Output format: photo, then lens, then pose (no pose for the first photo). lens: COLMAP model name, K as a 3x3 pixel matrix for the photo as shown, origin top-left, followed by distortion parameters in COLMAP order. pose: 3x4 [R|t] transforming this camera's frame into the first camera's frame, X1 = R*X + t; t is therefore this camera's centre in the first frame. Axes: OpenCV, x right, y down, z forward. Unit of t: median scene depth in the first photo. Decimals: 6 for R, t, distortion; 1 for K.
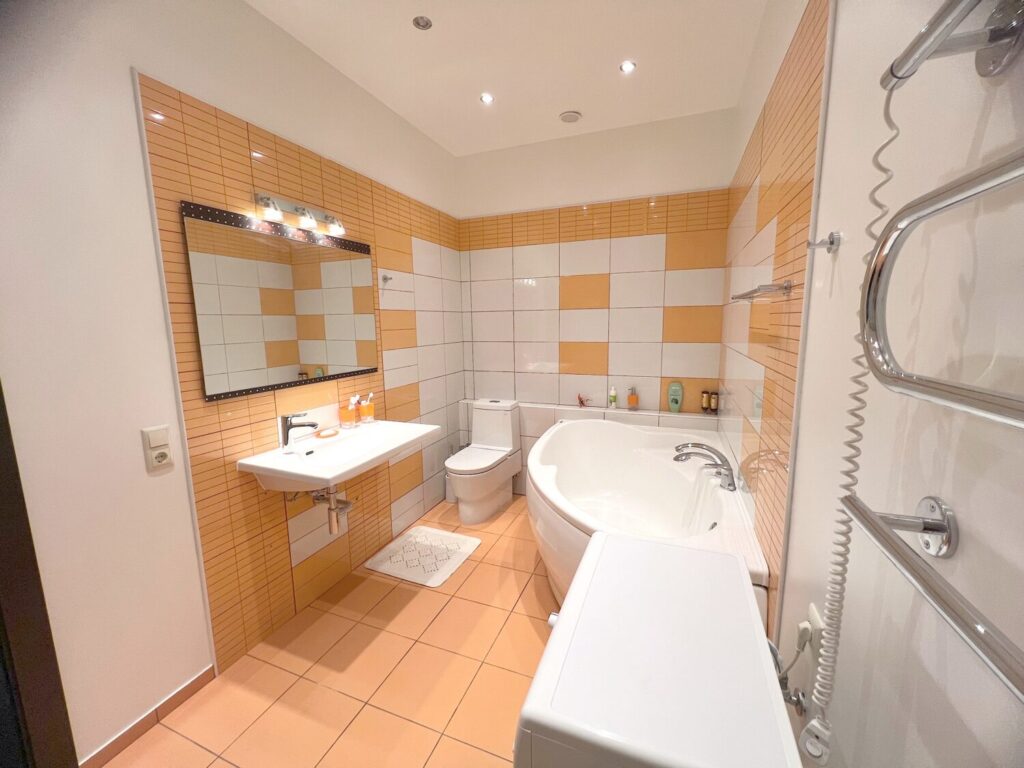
lens RADIAL K [[410.1, 0, 508.8], [0, 410.1, 380.3], [0, 0, 1]] dist [-0.003517, 0.001138]
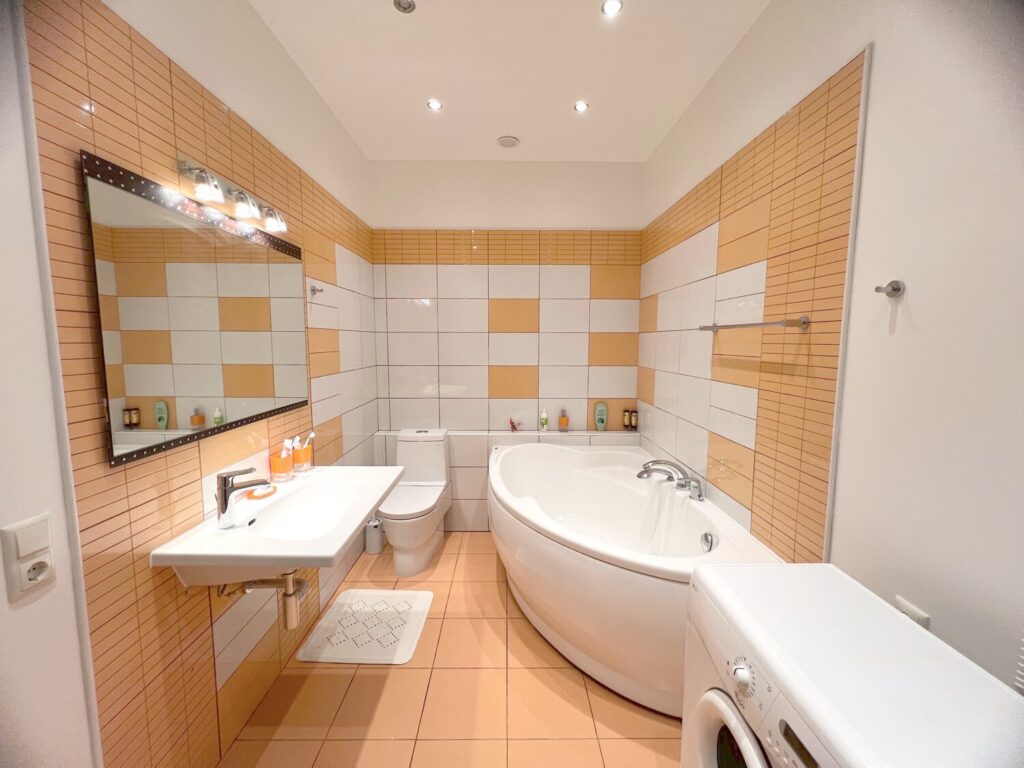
lens RADIAL K [[410.1, 0, 507.4], [0, 410.1, 380.8], [0, 0, 1]] dist [-0.003517, 0.001138]
pose [[0.927408, -0.018958, 0.373570, -0.254639], [0.037321, 0.998421, -0.041981, -0.019812], [-0.372184, 0.052876, 0.926651, 0.111829]]
